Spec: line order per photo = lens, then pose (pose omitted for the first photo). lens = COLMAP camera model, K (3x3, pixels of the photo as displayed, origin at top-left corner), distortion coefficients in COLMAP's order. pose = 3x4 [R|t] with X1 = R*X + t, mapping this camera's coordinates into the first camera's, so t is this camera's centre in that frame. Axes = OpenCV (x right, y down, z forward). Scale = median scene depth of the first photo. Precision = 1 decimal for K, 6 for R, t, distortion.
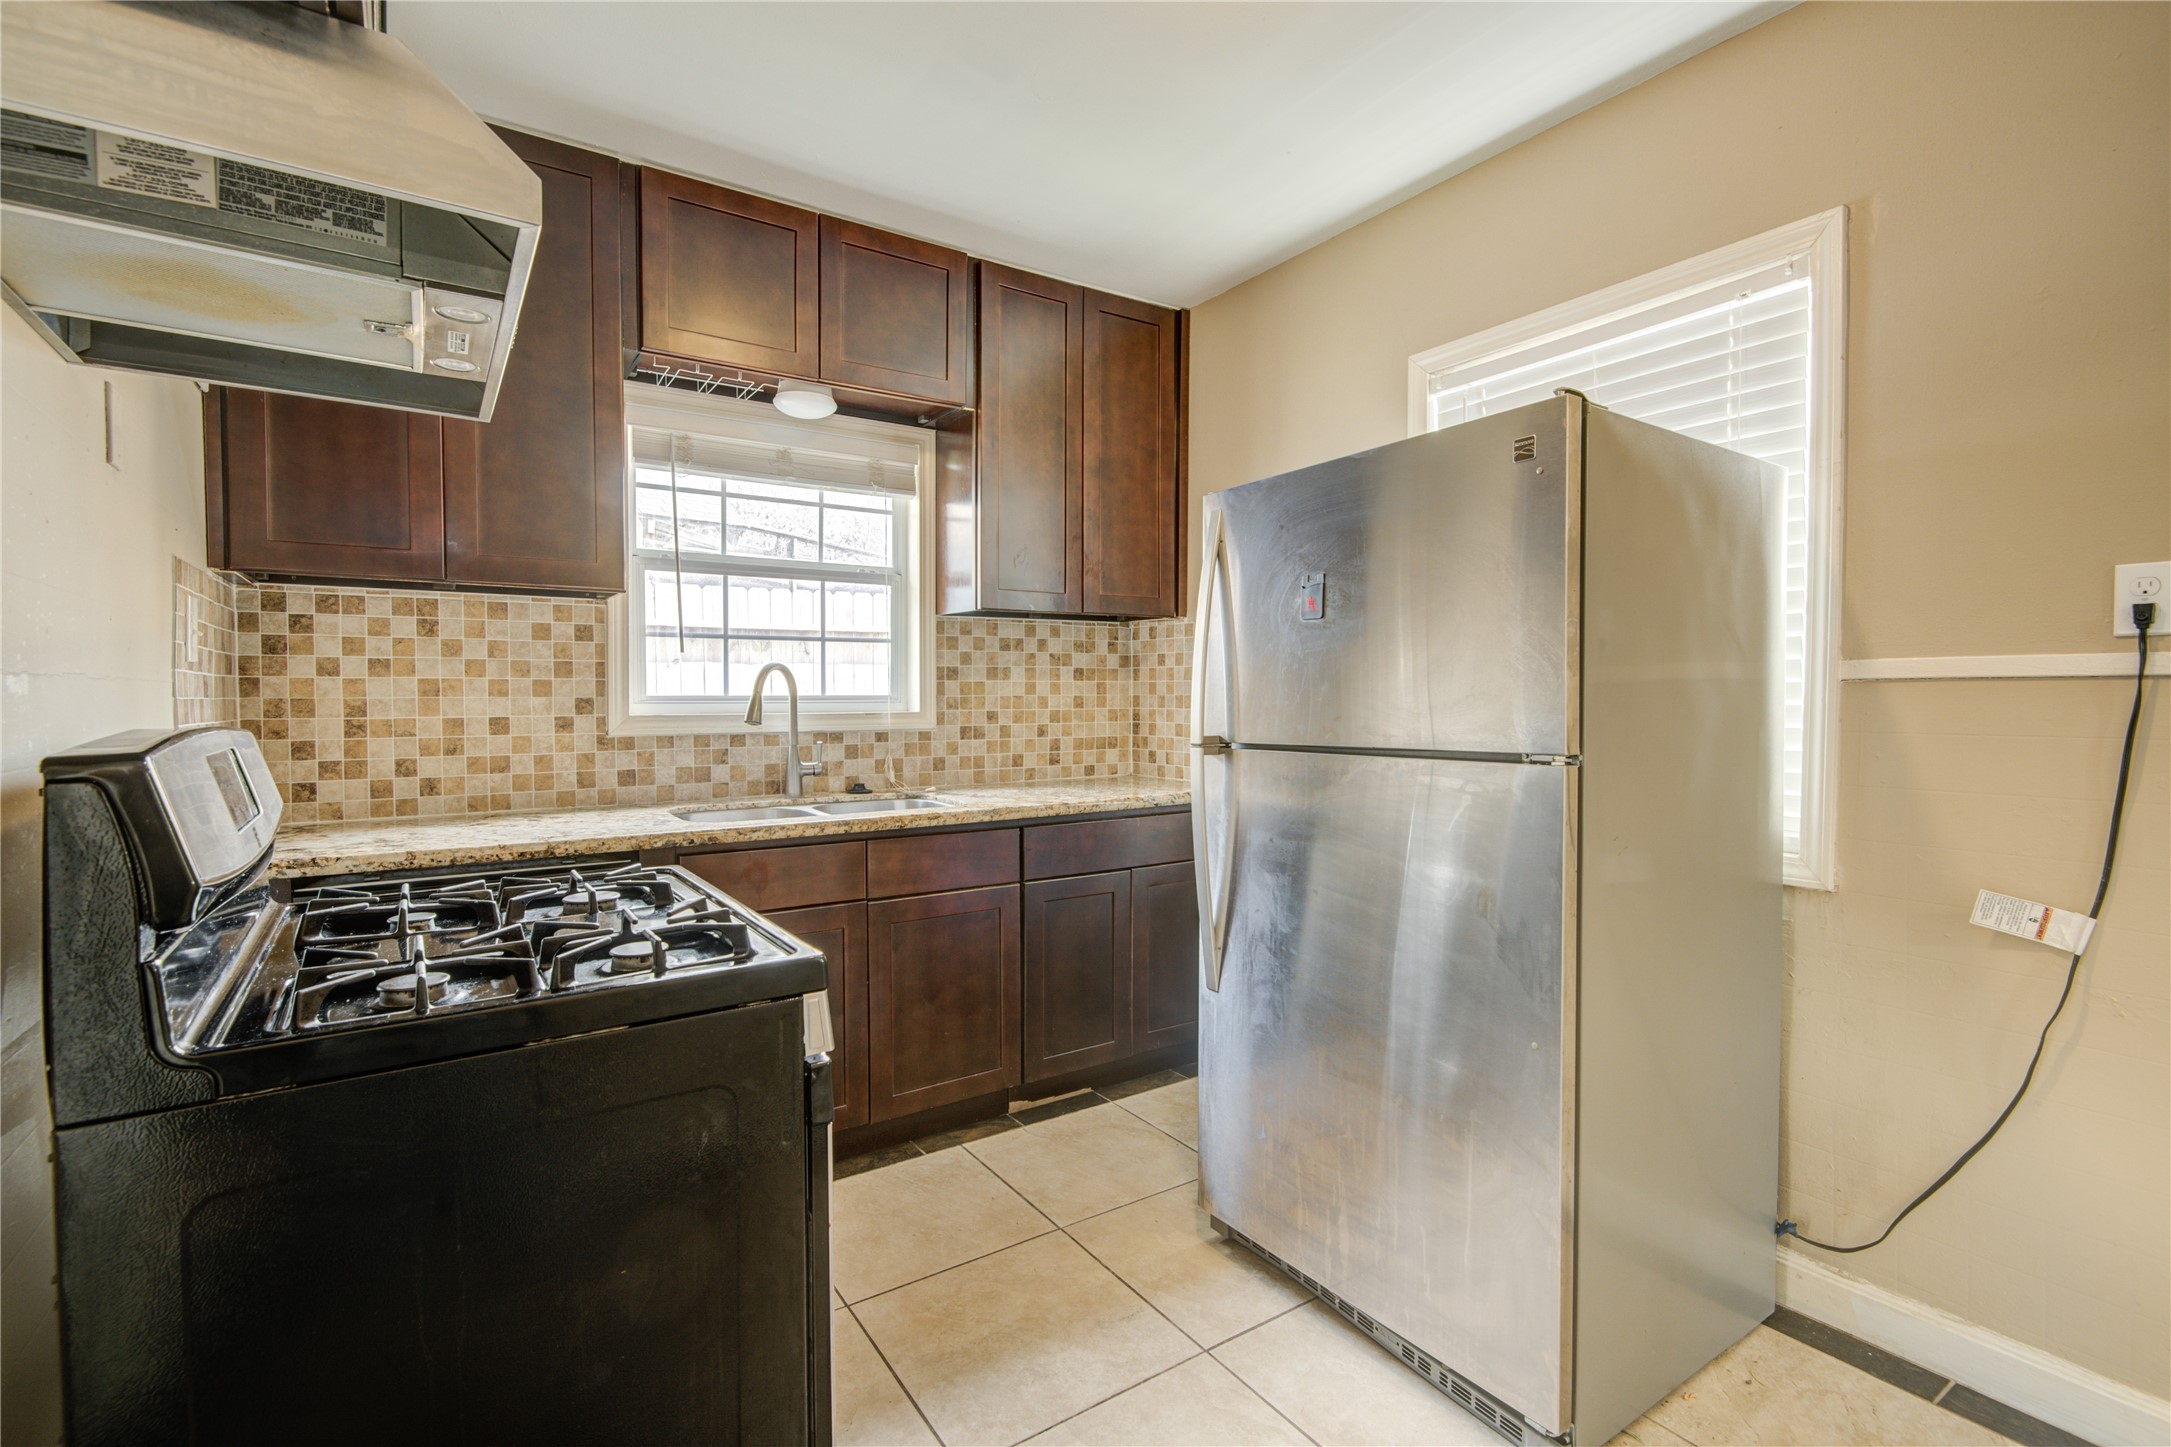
lens RADIAL K [[974.9, 0, 1085.5], [0, 974.9, 723.5], [0, 0, 1]] dist [0.003312, 0.000173]
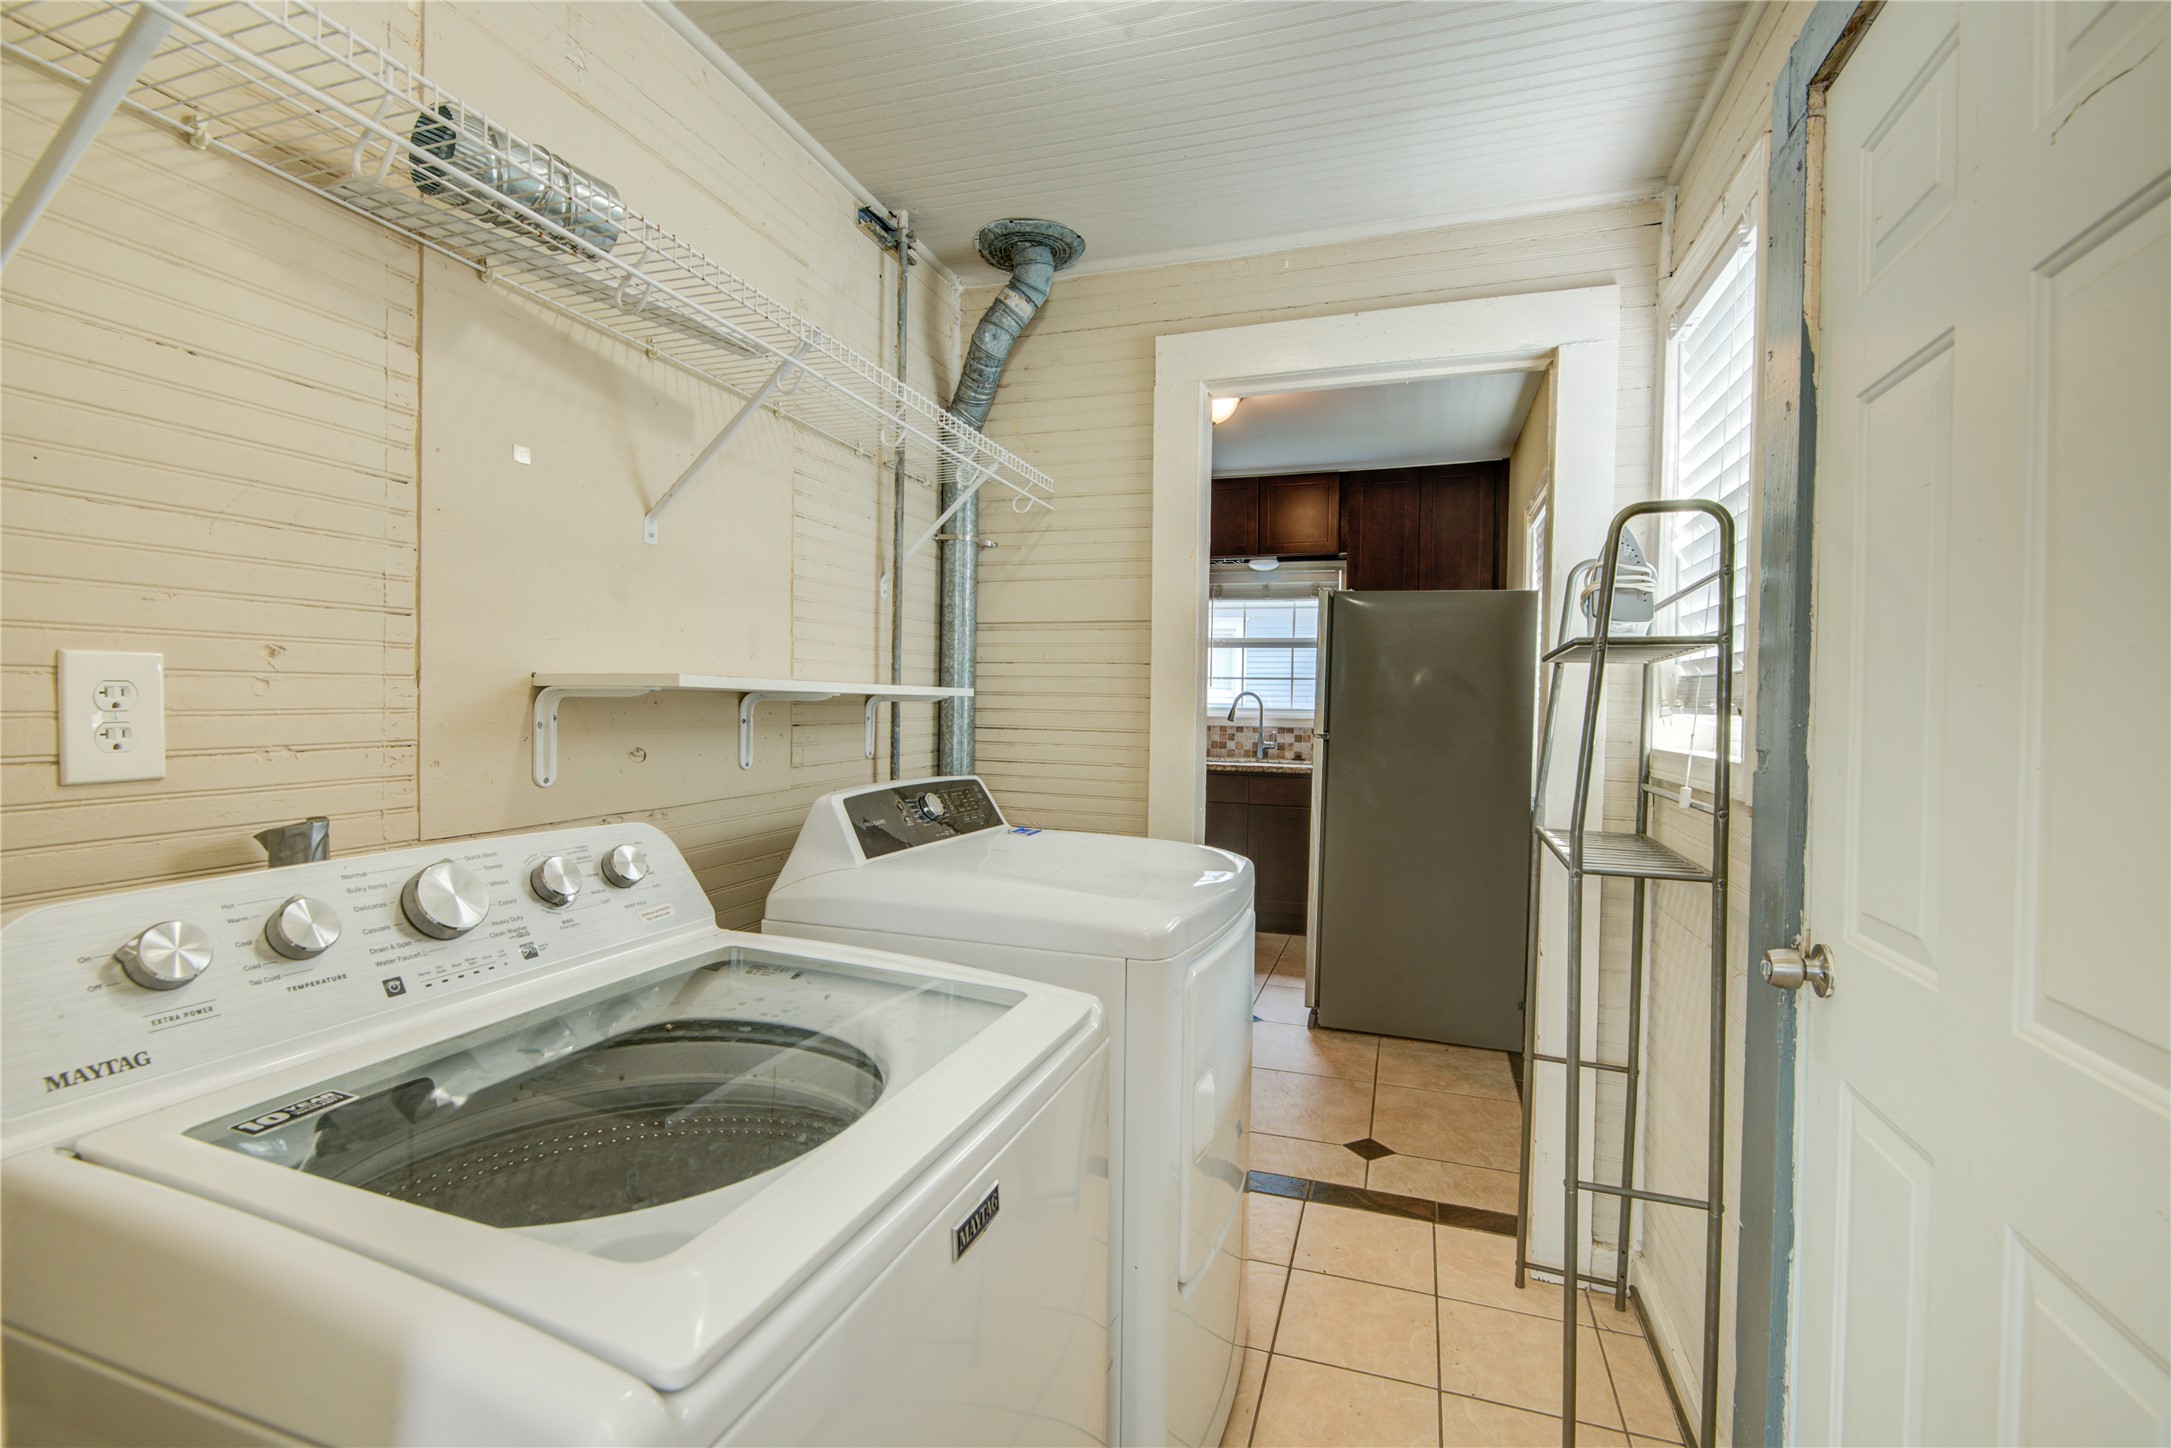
lens RADIAL K [[974.9, 0, 1085.5], [0, 974.9, 724.0], [0, 0, 1]] dist [0.003312, 0.000173]
pose [[0.601229, 0.027073, -0.798618, 1.071601], [-0.037300, 0.999287, 0.005794, 0.005828], [0.798206, 0.026305, 0.601810, -0.485714]]
